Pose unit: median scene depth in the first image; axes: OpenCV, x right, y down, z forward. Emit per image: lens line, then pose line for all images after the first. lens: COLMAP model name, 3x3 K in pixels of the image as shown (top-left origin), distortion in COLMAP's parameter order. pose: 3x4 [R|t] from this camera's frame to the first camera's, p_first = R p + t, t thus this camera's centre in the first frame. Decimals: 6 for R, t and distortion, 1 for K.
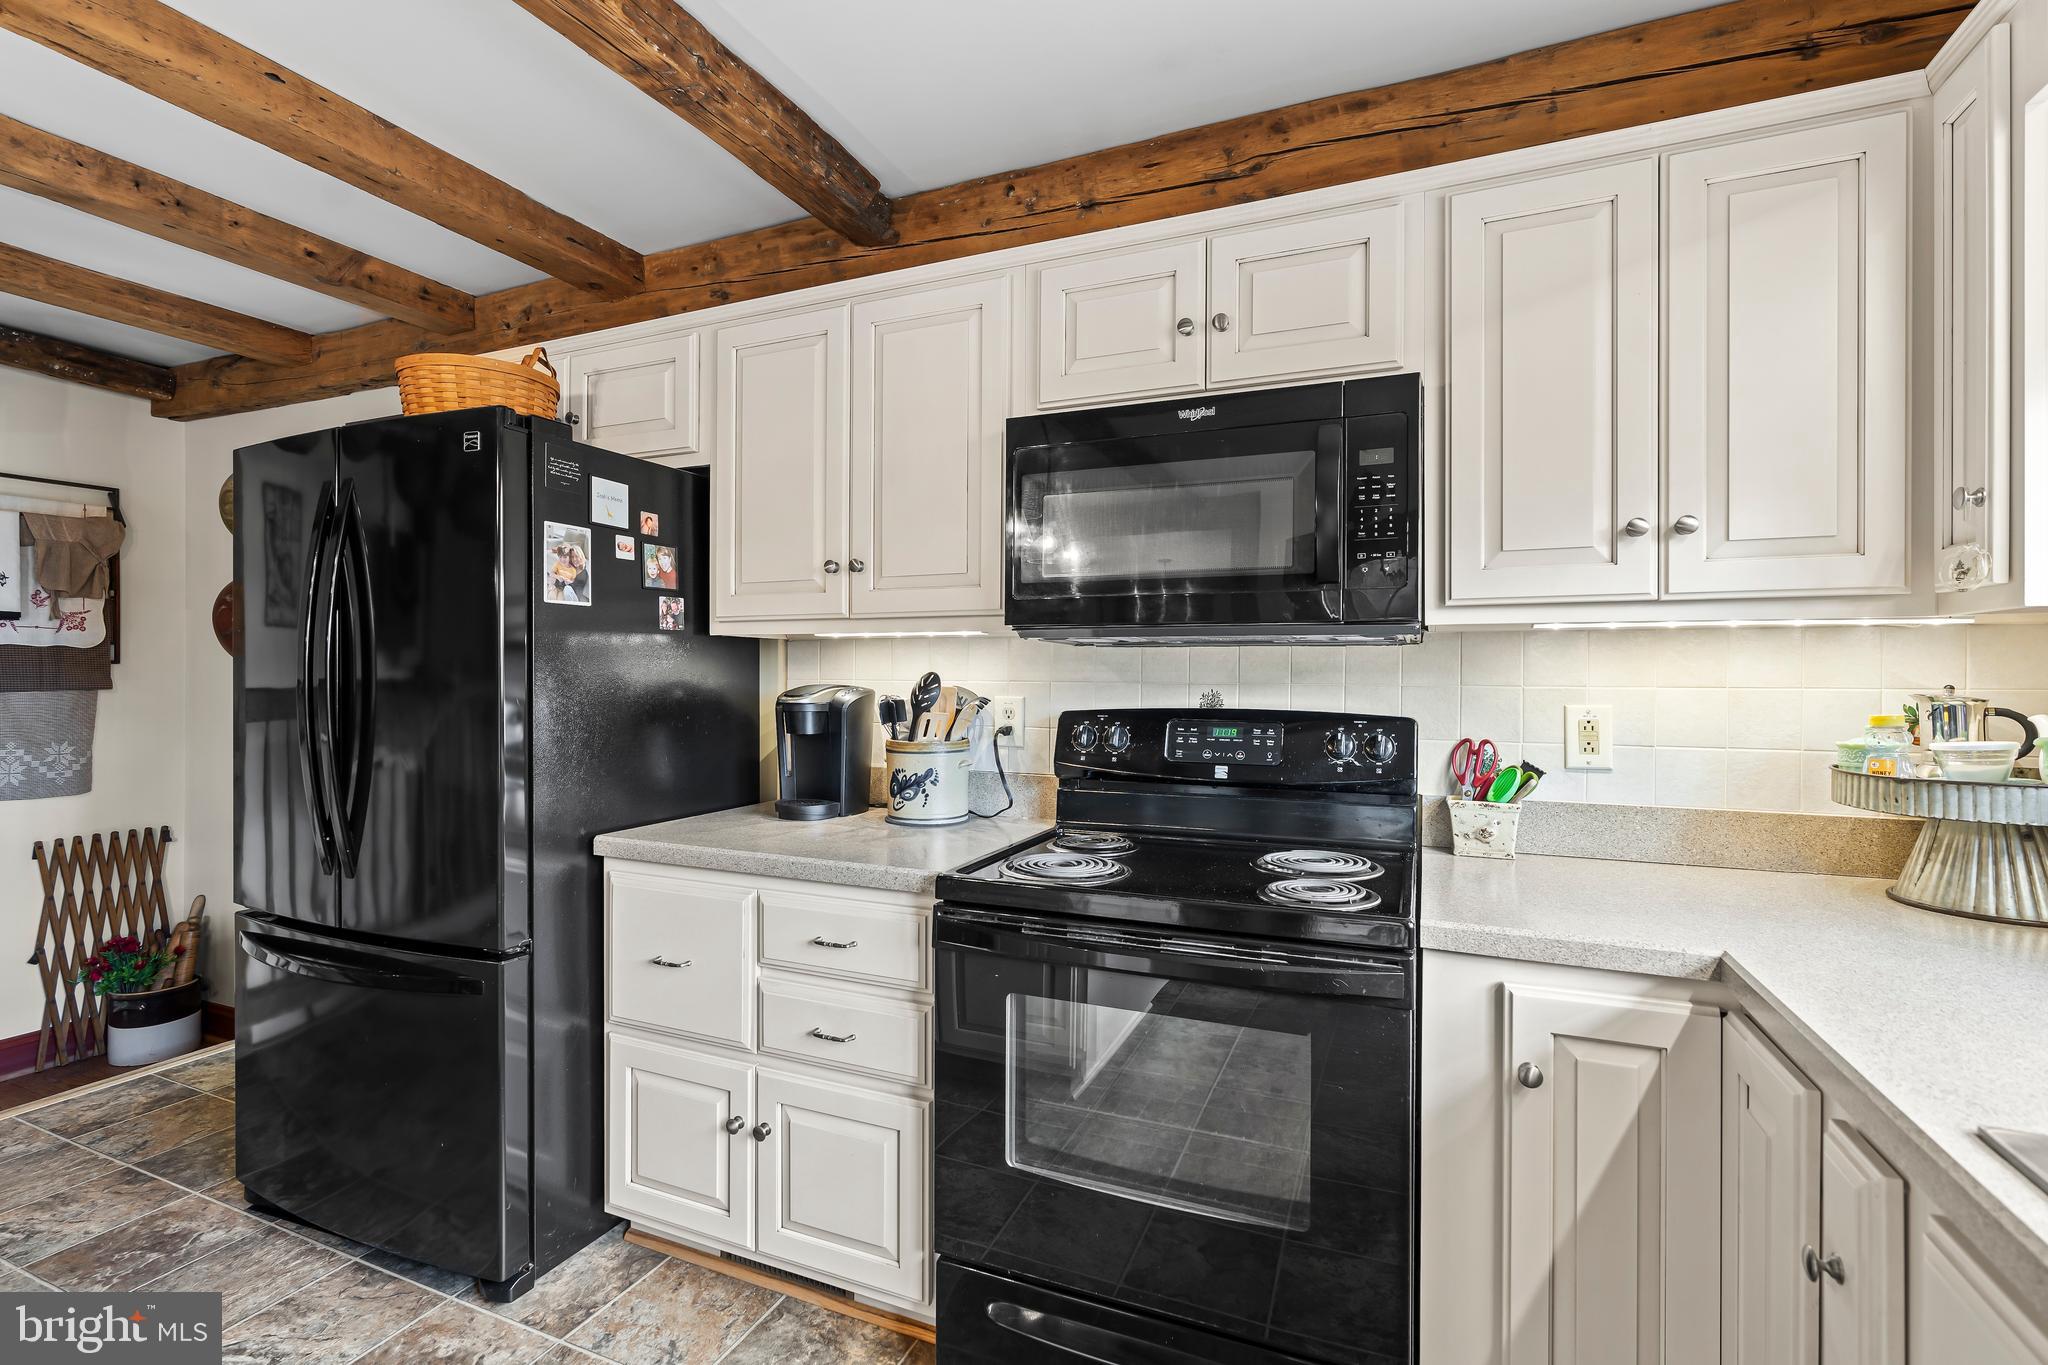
lens RADIAL K [[933.1, 0, 1020.5], [0, 933.1, 675.2], [0, 0, 1]] dist [-0.010459, 0.003847]
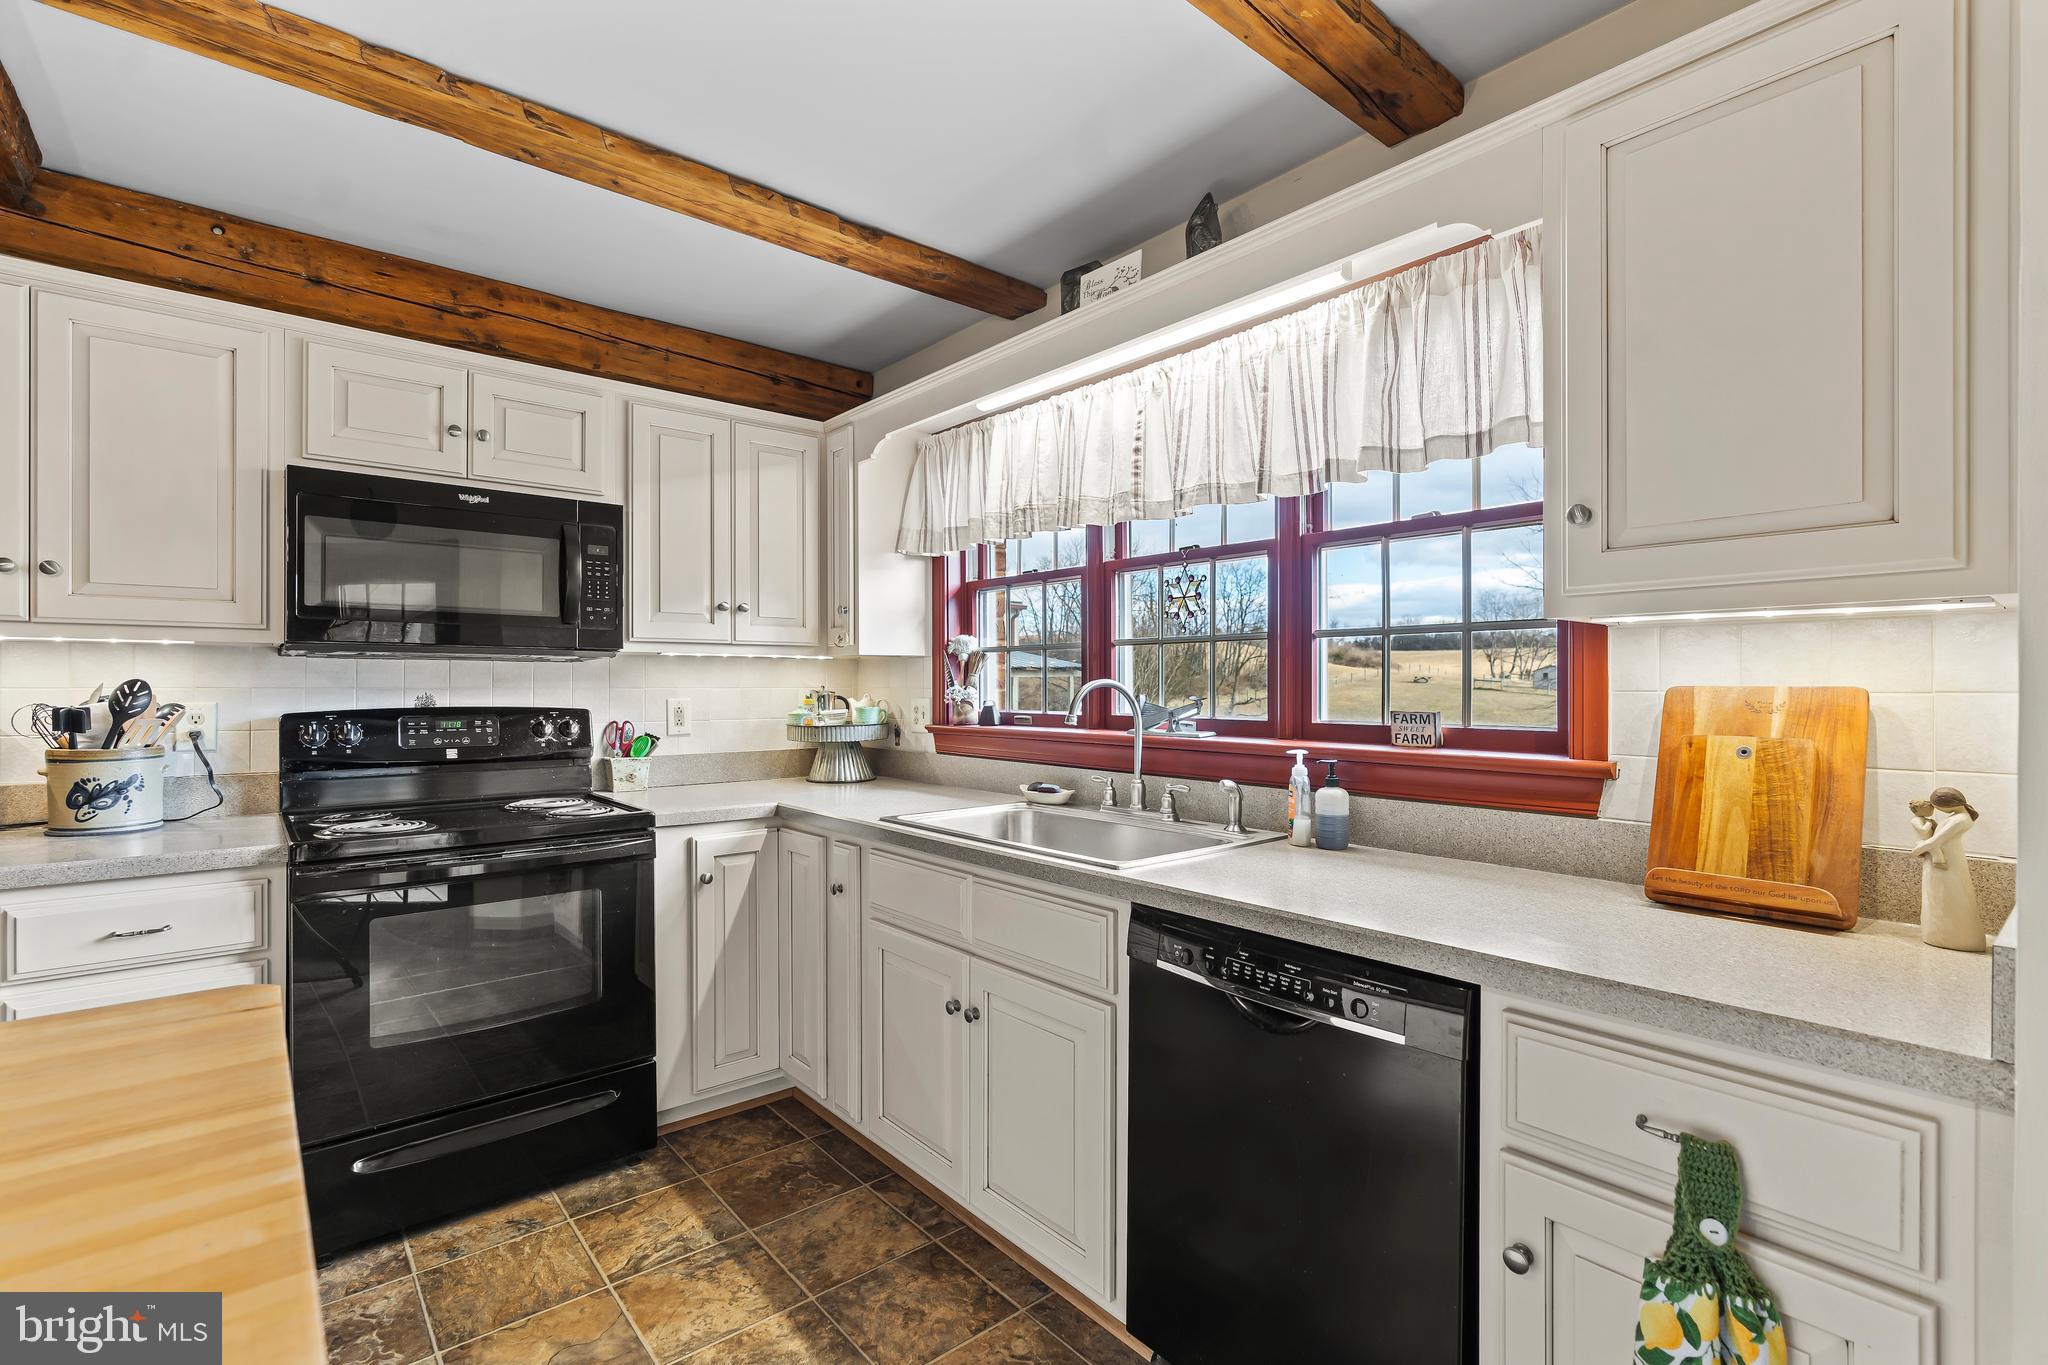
lens RADIAL K [[933.1, 0, 1023.2], [0, 933.1, 683.3], [0, 0, 1]] dist [-0.010459, 0.003847]
pose [[0.441297, -0.001754, 0.897360, -0.667458], [0.002563, 0.999996, 0.000694, 0.003396], [-0.897358, 0.001994, 0.441300, -0.357288]]
